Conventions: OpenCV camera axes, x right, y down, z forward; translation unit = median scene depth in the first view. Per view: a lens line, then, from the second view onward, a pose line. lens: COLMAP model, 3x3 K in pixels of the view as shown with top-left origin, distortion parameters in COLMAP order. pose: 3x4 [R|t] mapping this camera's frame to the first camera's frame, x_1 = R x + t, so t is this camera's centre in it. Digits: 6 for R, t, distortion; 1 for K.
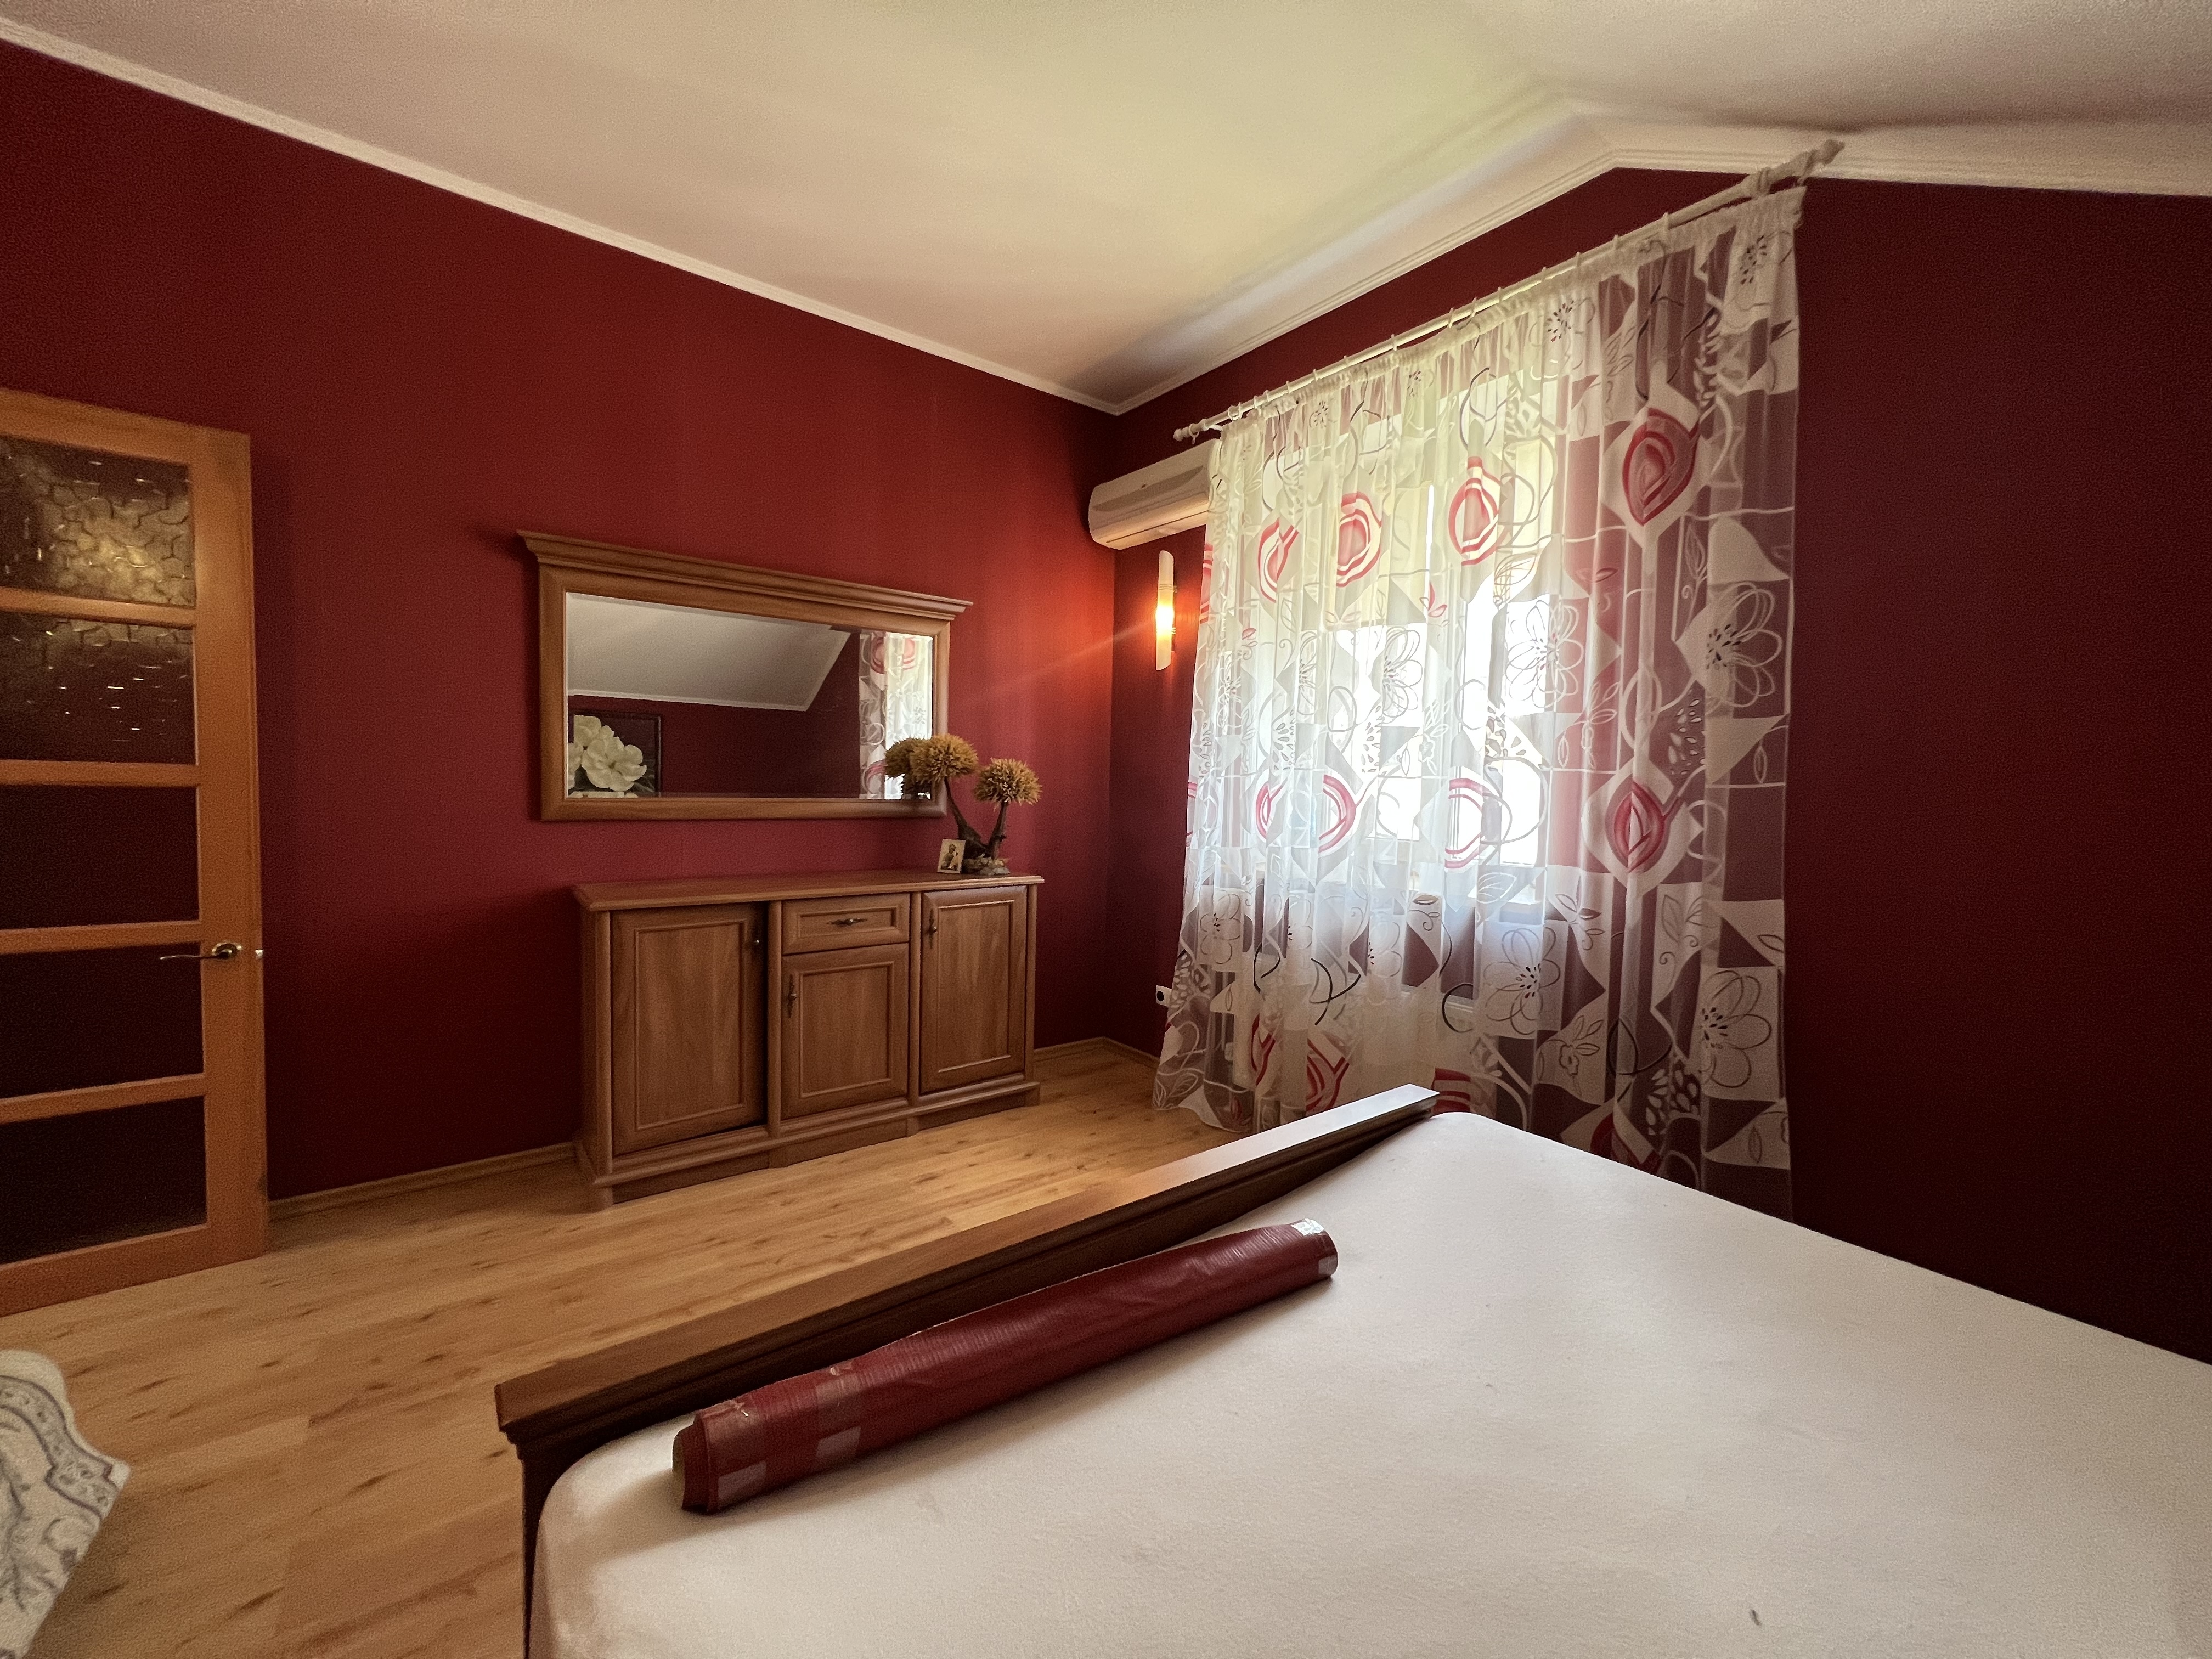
lens RADIAL K [[885.5, 0, 1094.8], [0, 885.5, 819.9], [0, 0, 1]] dist [-0.000889, 0.000978]
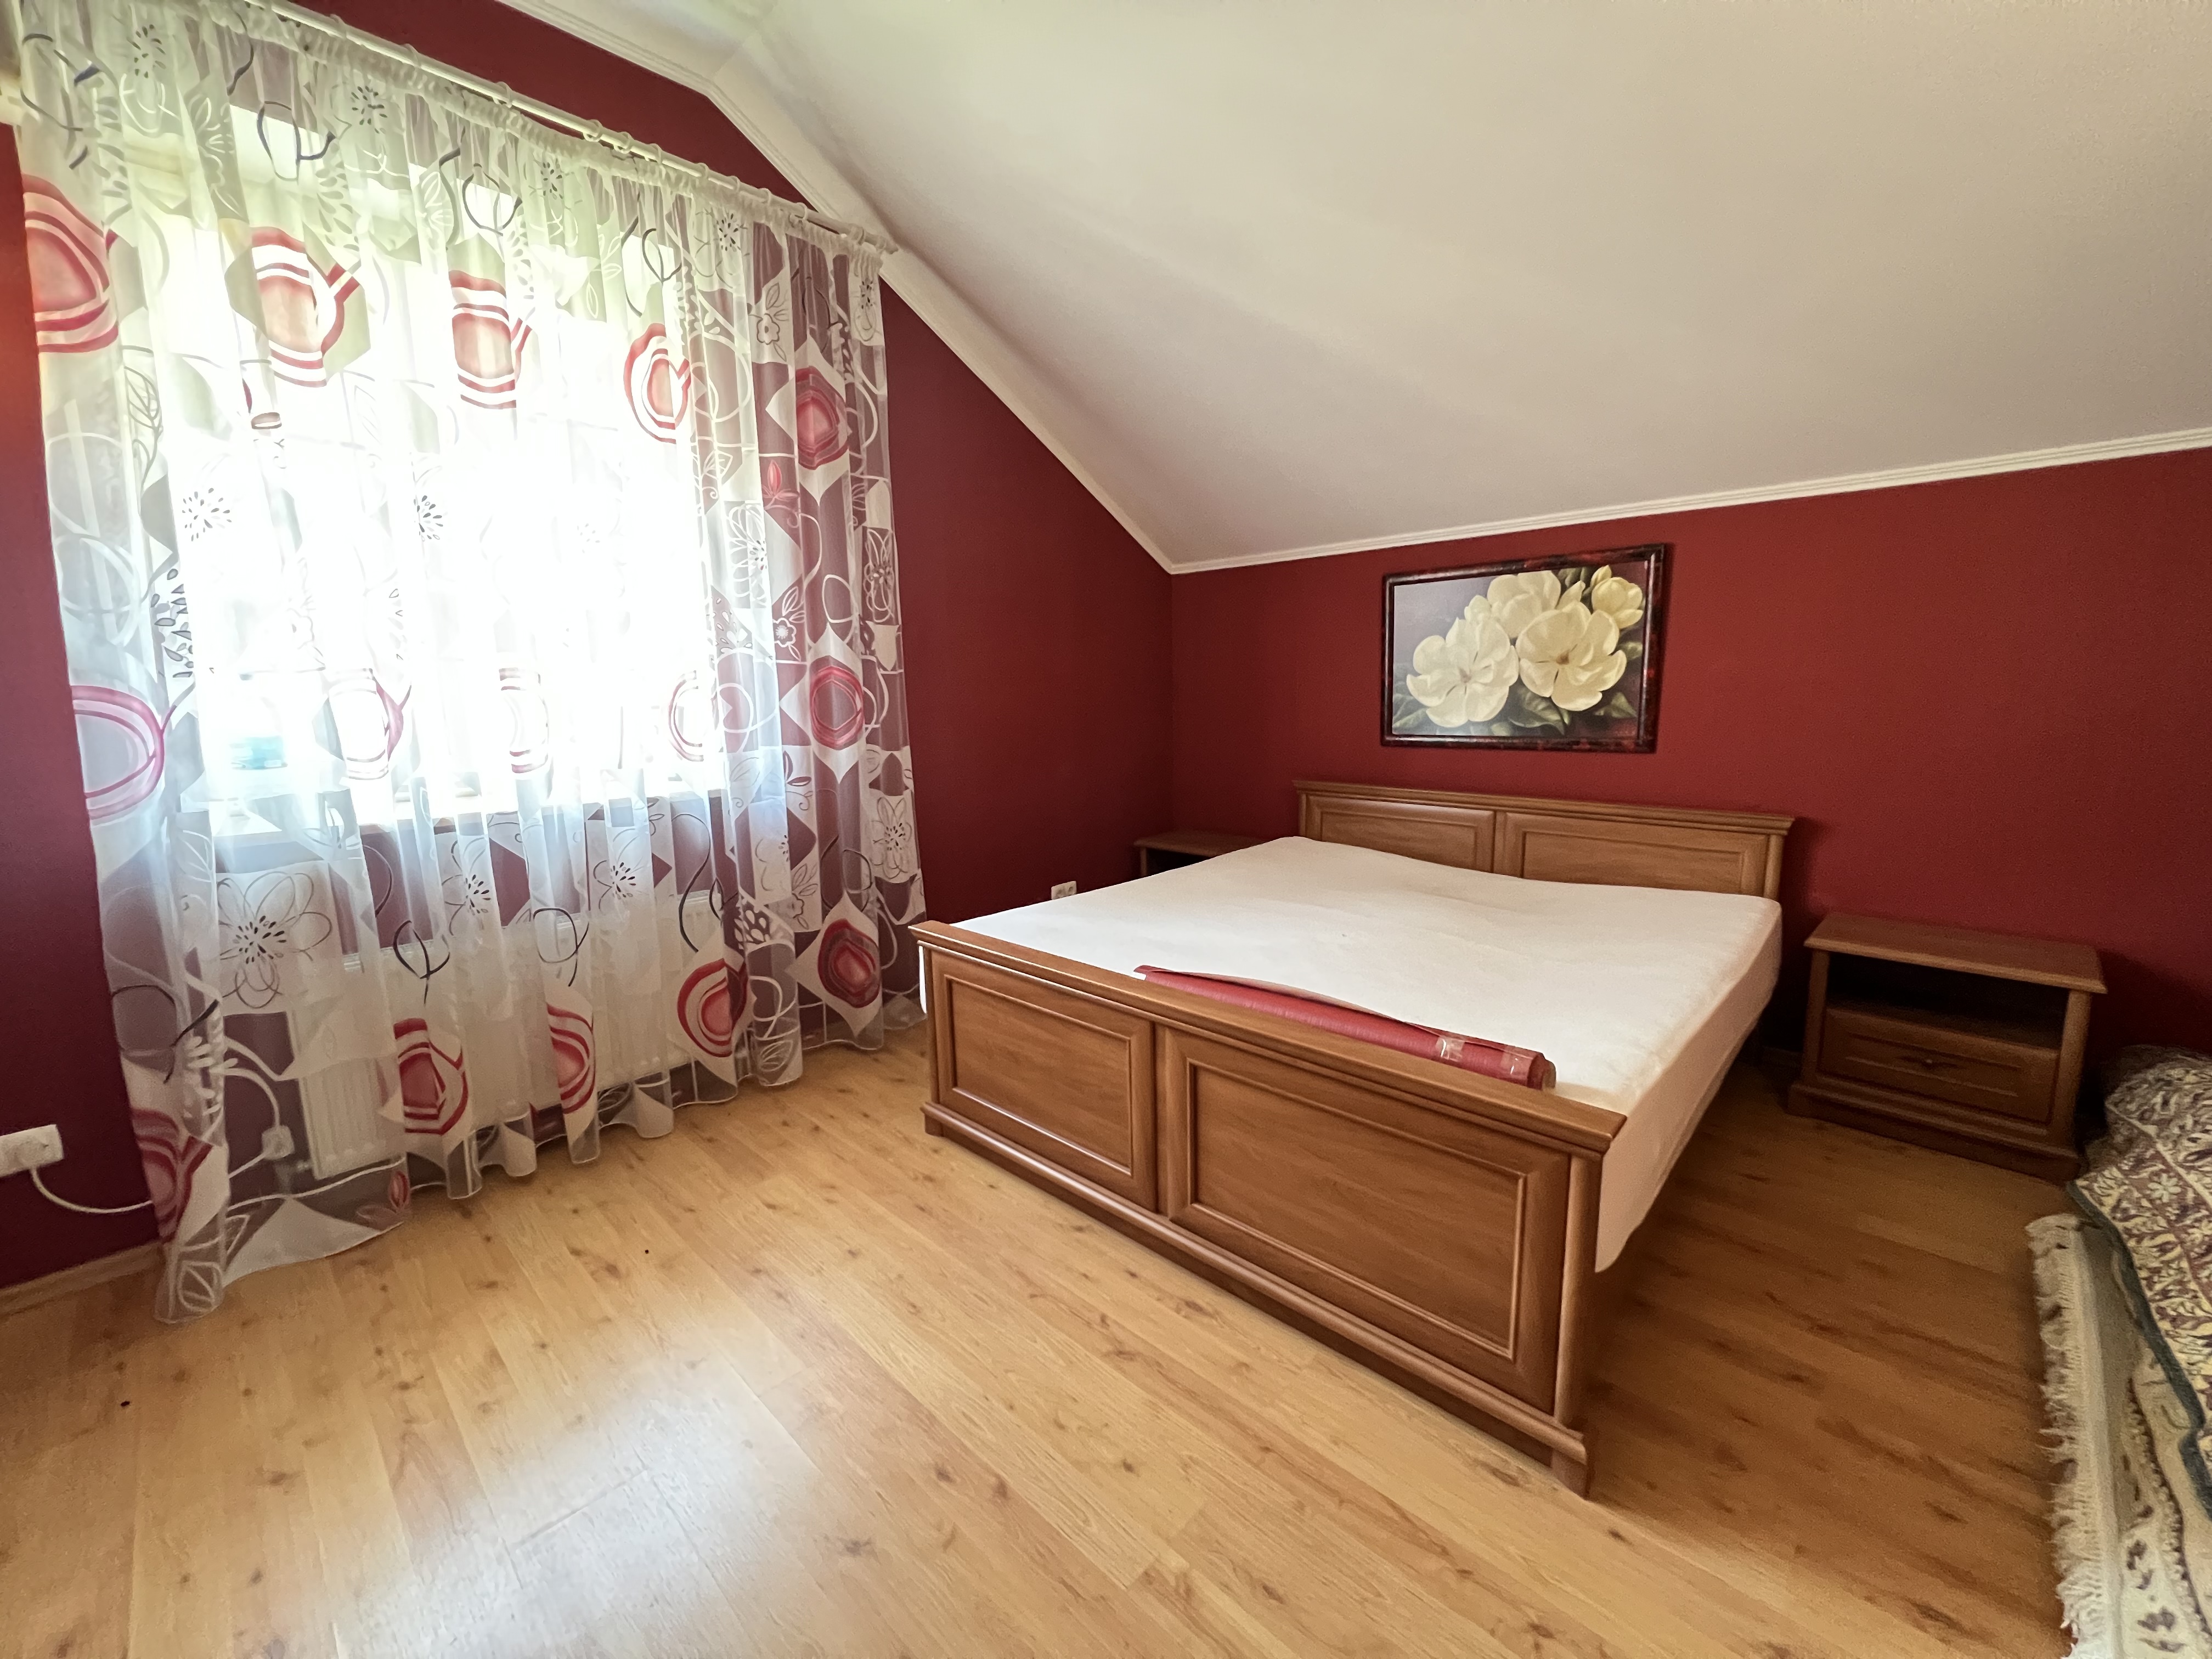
lens RADIAL K [[885.5, 0, 1093.6], [0, 885.5, 831.1], [0, 0, 1]] dist [-0.000889, 0.000978]
pose [[-0.156081, -0.162518, 0.974283, -0.666212], [0.074349, 0.981640, 0.175656, -0.009552], [-0.984942, 0.099854, -0.141132, 0.745234]]
